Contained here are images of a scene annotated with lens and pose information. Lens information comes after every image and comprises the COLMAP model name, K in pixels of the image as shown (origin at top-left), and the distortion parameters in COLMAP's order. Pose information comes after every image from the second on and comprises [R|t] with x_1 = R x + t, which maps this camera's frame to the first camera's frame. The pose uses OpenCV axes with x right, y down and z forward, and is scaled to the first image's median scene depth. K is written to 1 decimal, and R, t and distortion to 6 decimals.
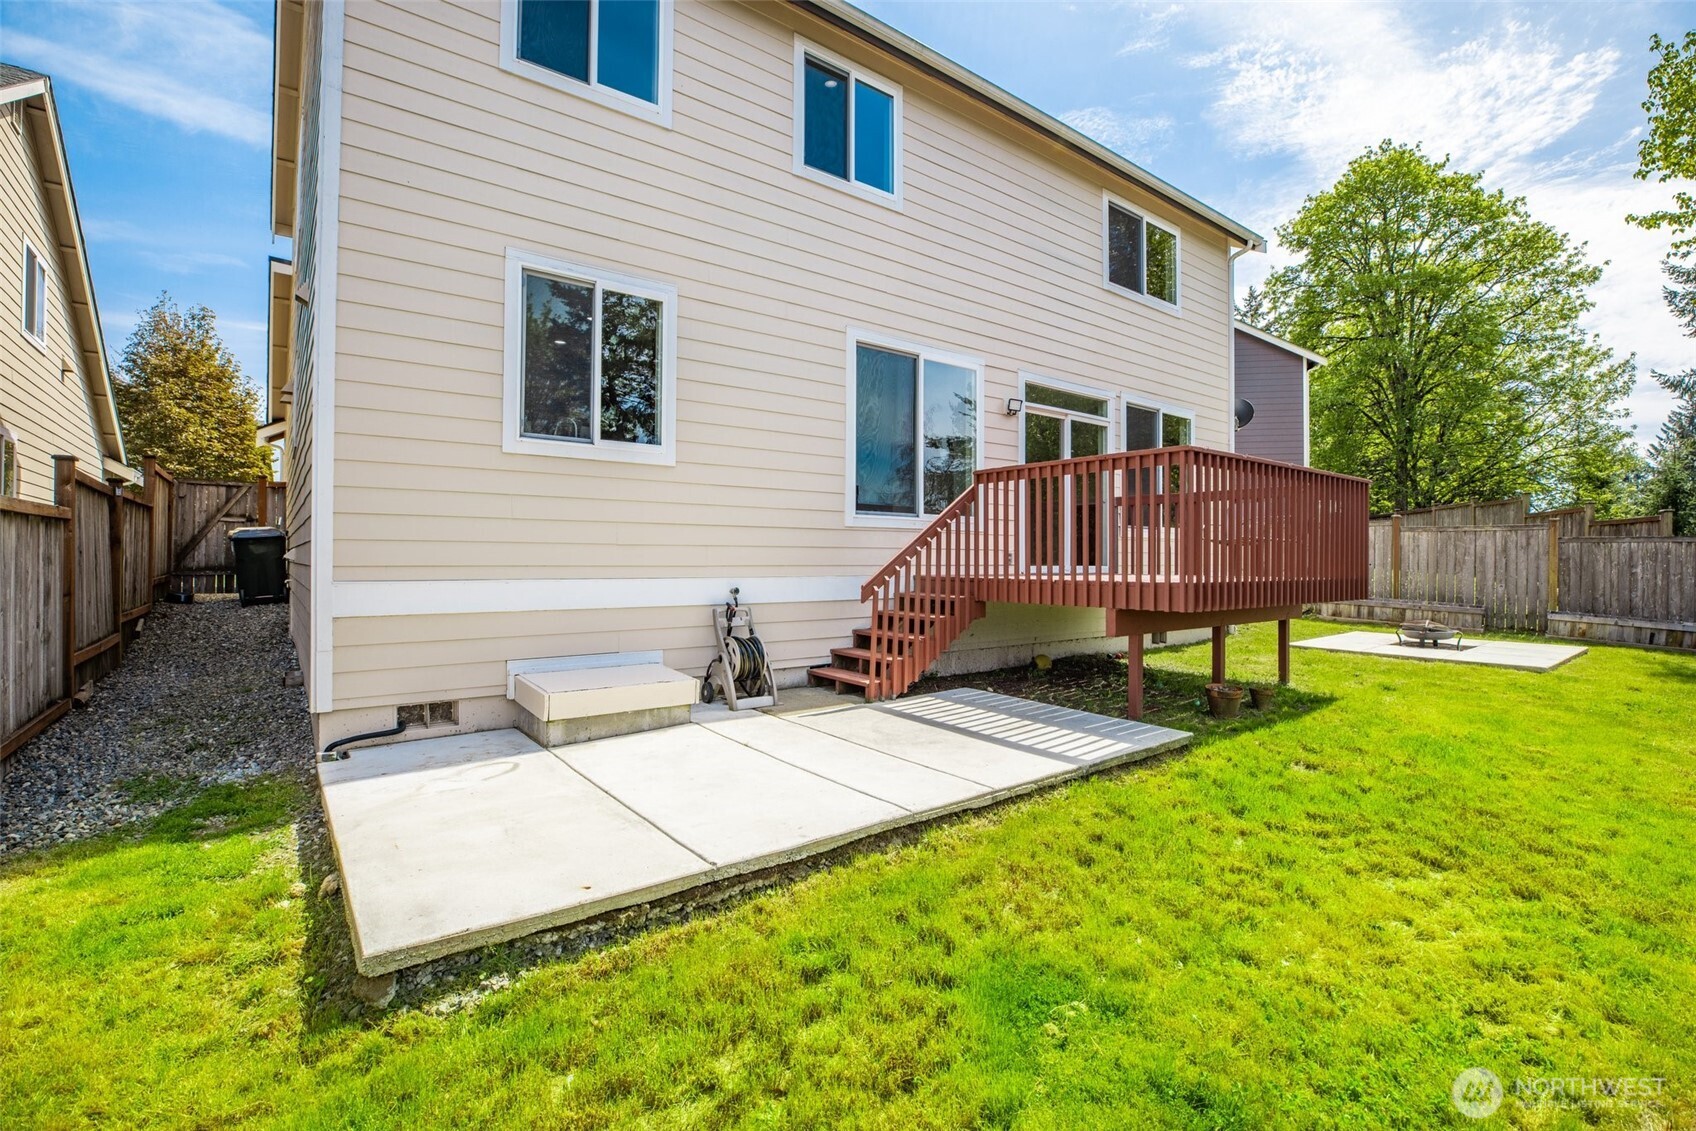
lens RADIAL K [[765.9, 0, 847.0], [0, 765.9, 564.1], [0, 0, 1]] dist [-0.004108, 0.002818]
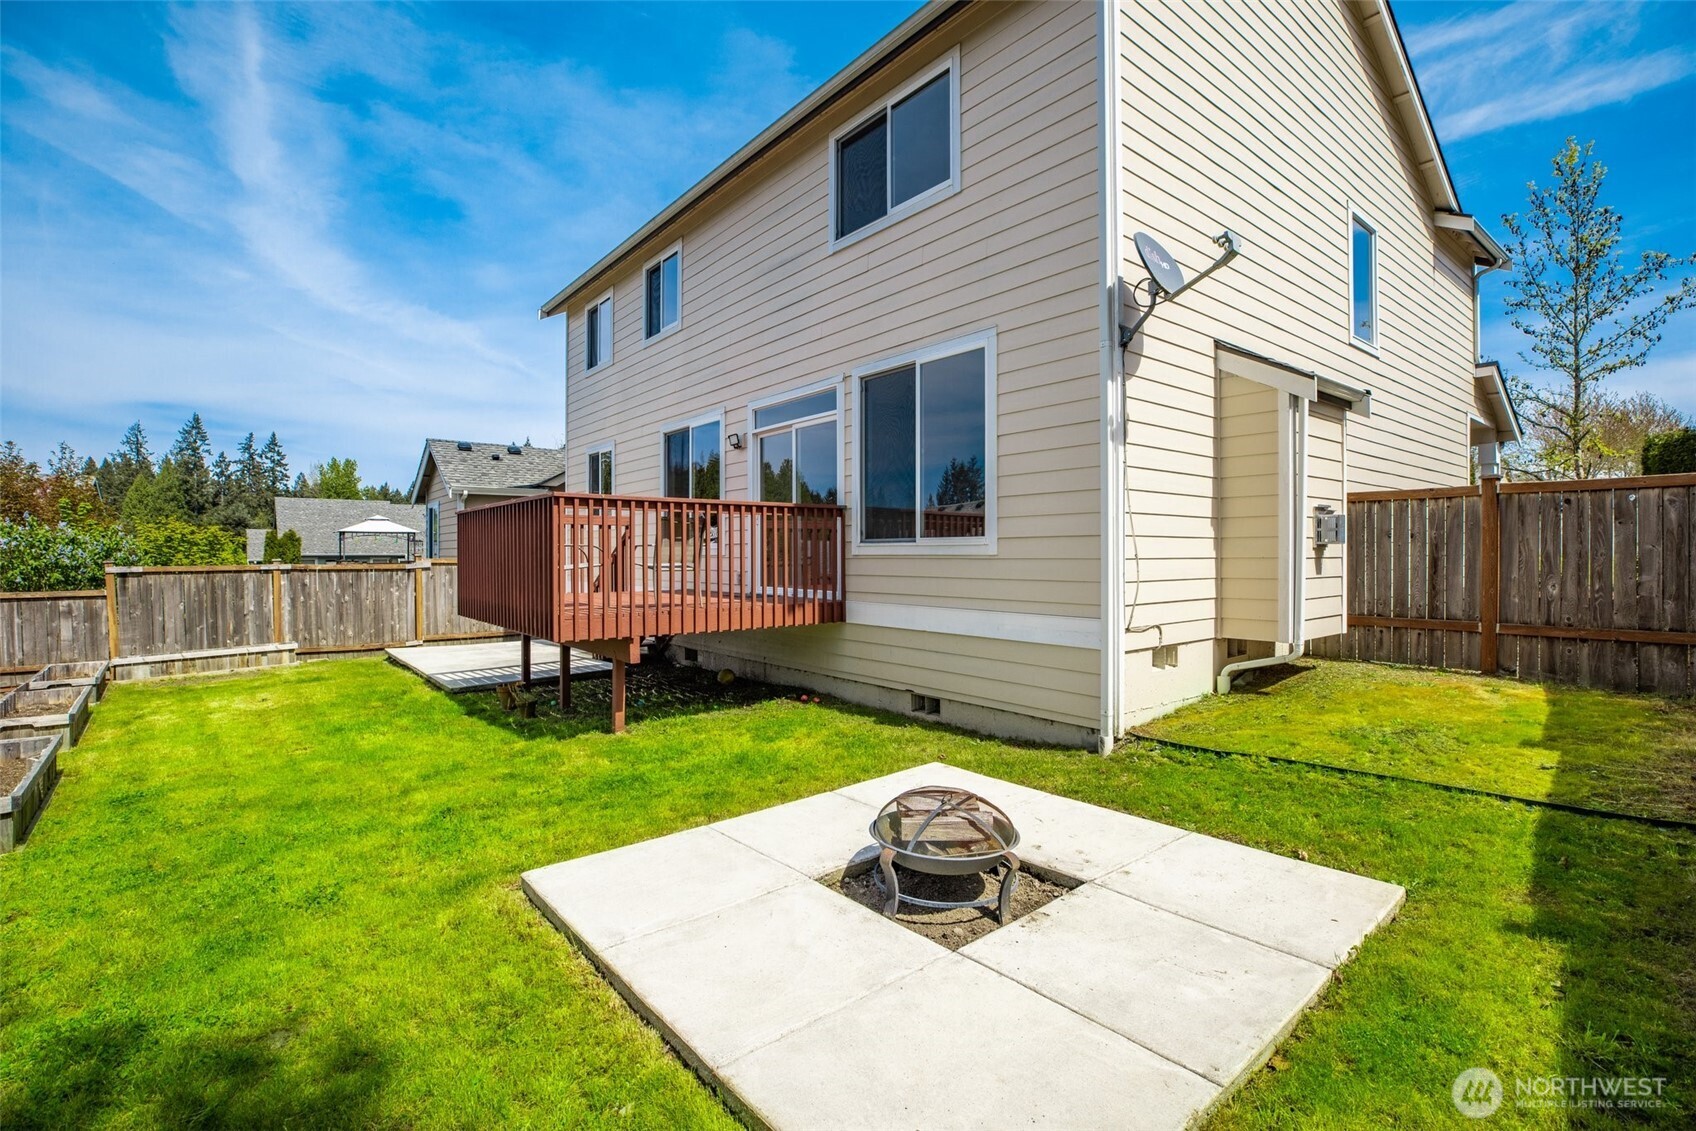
lens RADIAL K [[765.9, 0, 855.2], [0, 765.9, 562.1], [0, 0, 1]] dist [-0.004108, 0.002818]
pose [[0.031504, 0.002266, -0.999501, 1.180593], [-0.003920, 0.999990, 0.002144, -0.031312], [0.999496, 0.003850, 0.031512, 1.020353]]
